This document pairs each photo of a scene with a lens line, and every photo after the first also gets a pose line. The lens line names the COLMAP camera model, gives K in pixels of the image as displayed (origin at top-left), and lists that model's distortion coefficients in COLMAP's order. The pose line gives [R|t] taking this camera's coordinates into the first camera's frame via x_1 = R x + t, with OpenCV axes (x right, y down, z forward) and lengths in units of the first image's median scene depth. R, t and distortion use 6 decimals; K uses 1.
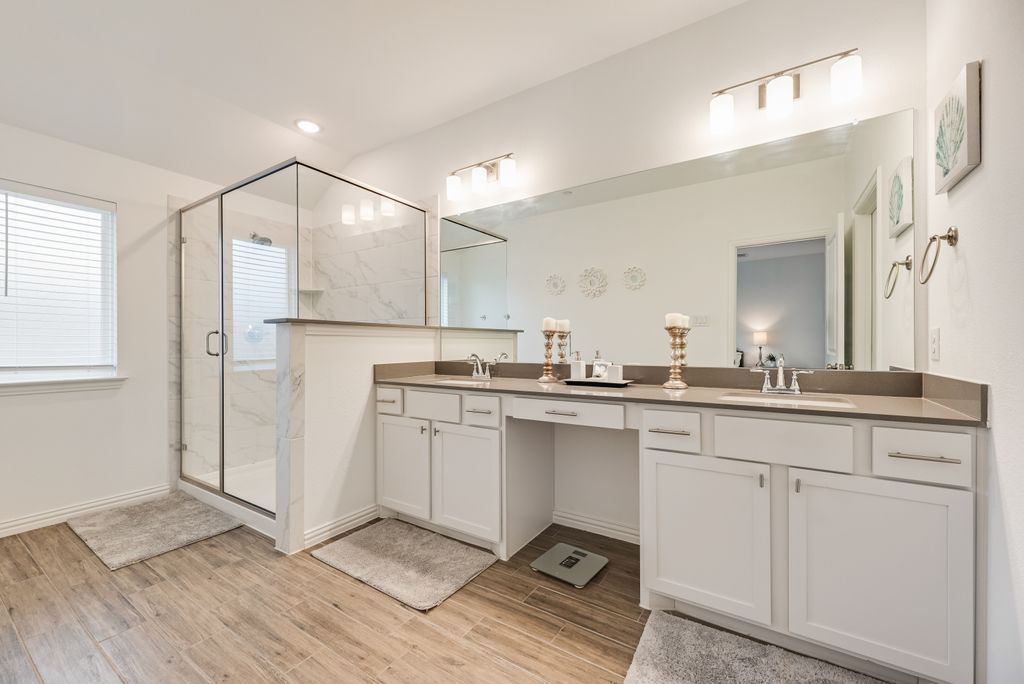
lens RADIAL K [[406.7, 0, 513.6], [0, 406.7, 342.9], [0, 0, 1]] dist [-0.000935, 0.001147]
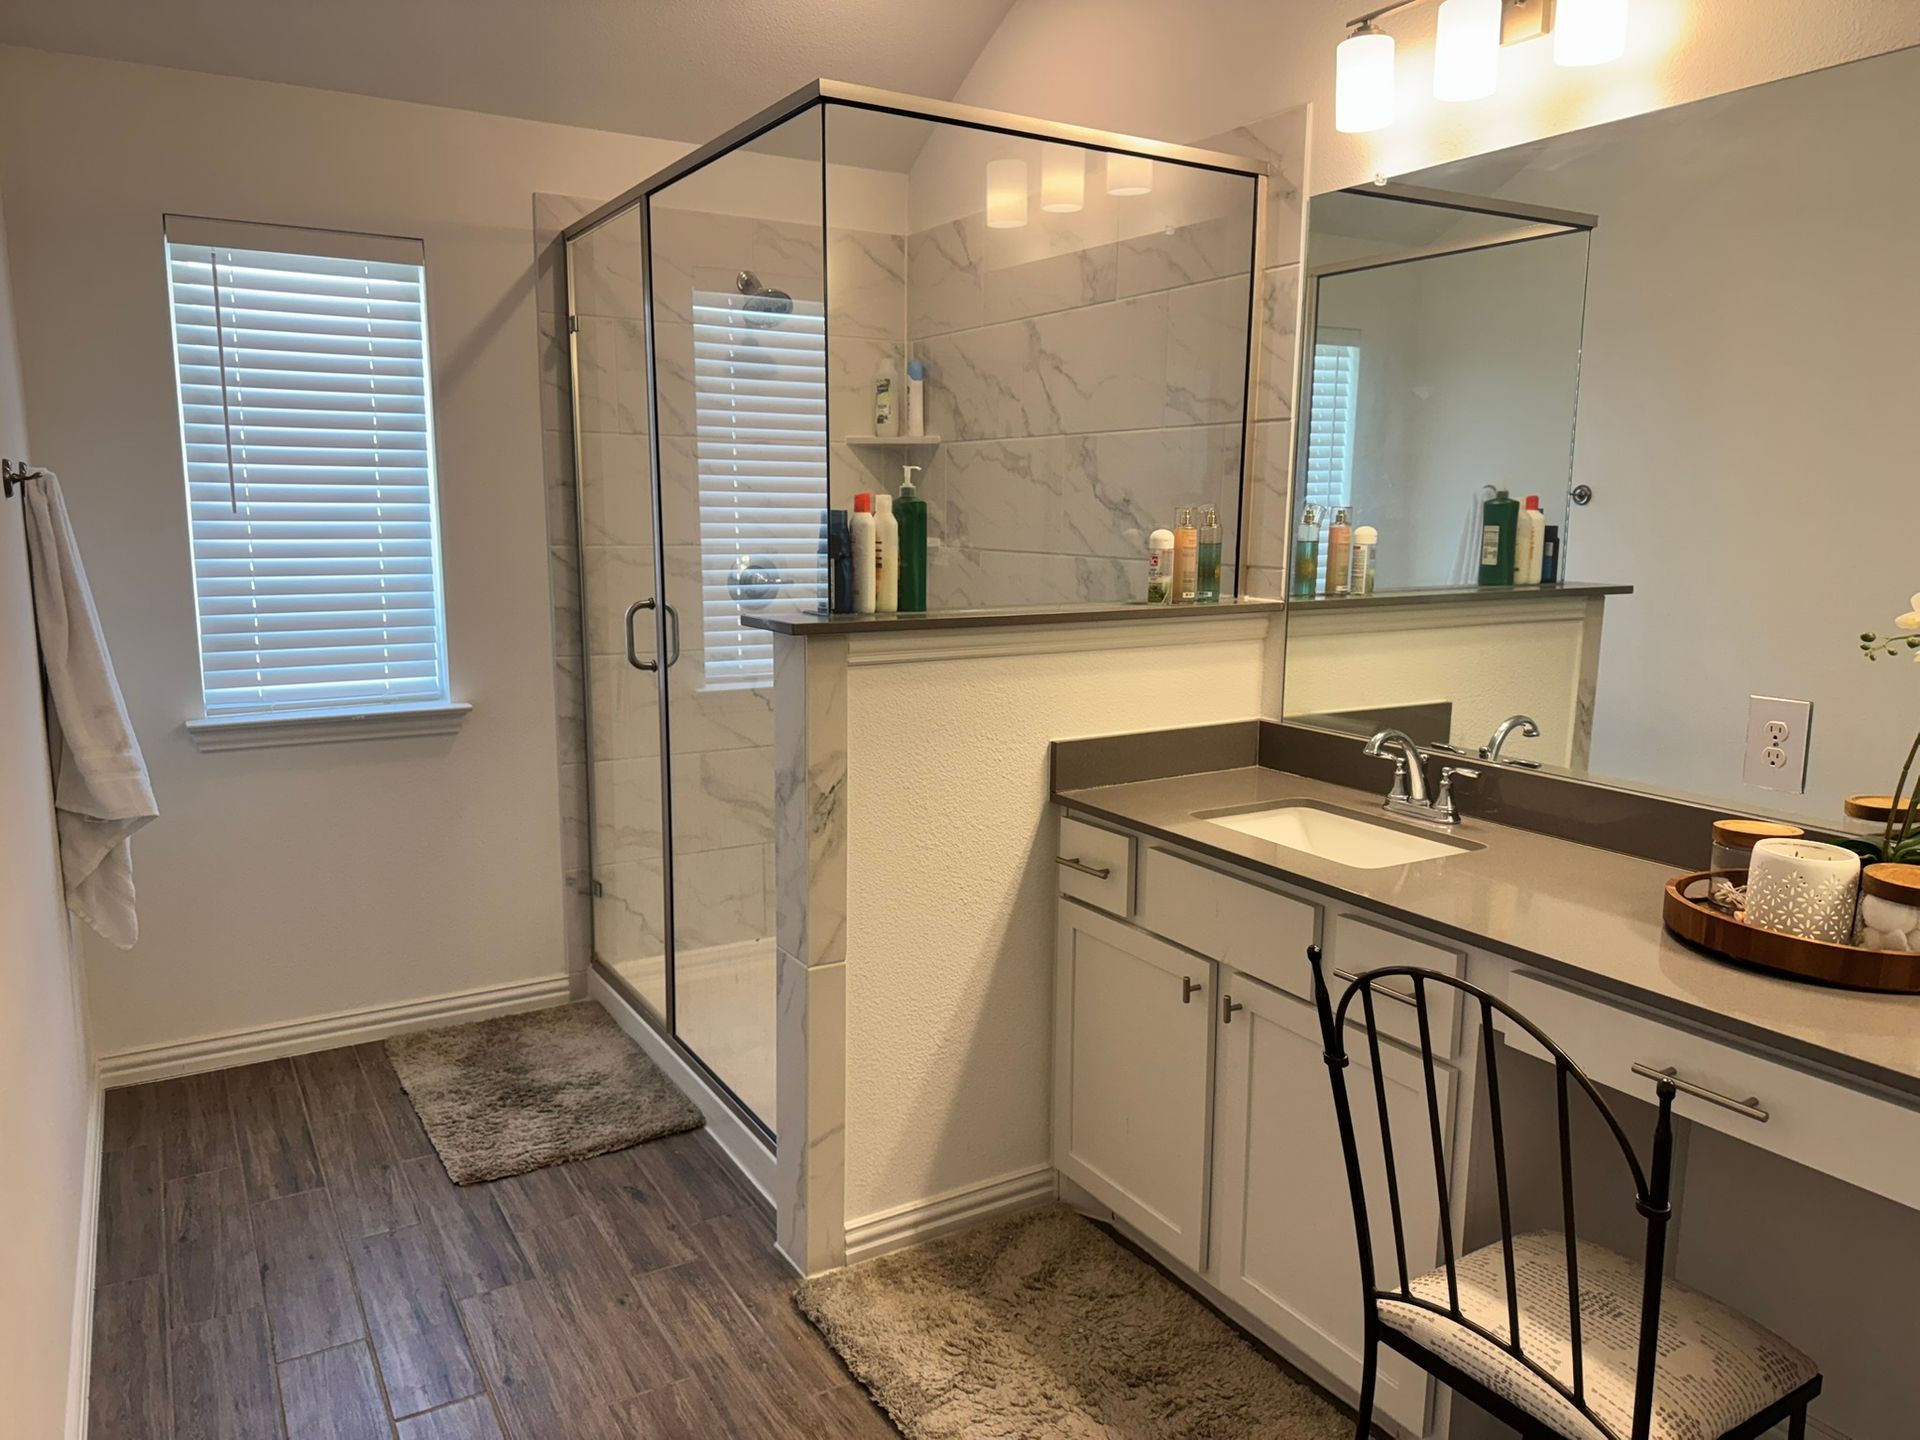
lens RADIAL K [[1338.5, 0, 962.7], [0, 1338.5, 727.1], [0, 0, 1]] dist [0.046779, -0.020089]
pose [[0.896461, 0.089151, -0.434063, 0.034849], [-0.012468, 0.984239, 0.176401, -0.132086], [0.442948, -0.152725, 0.883443, 0.068010]]
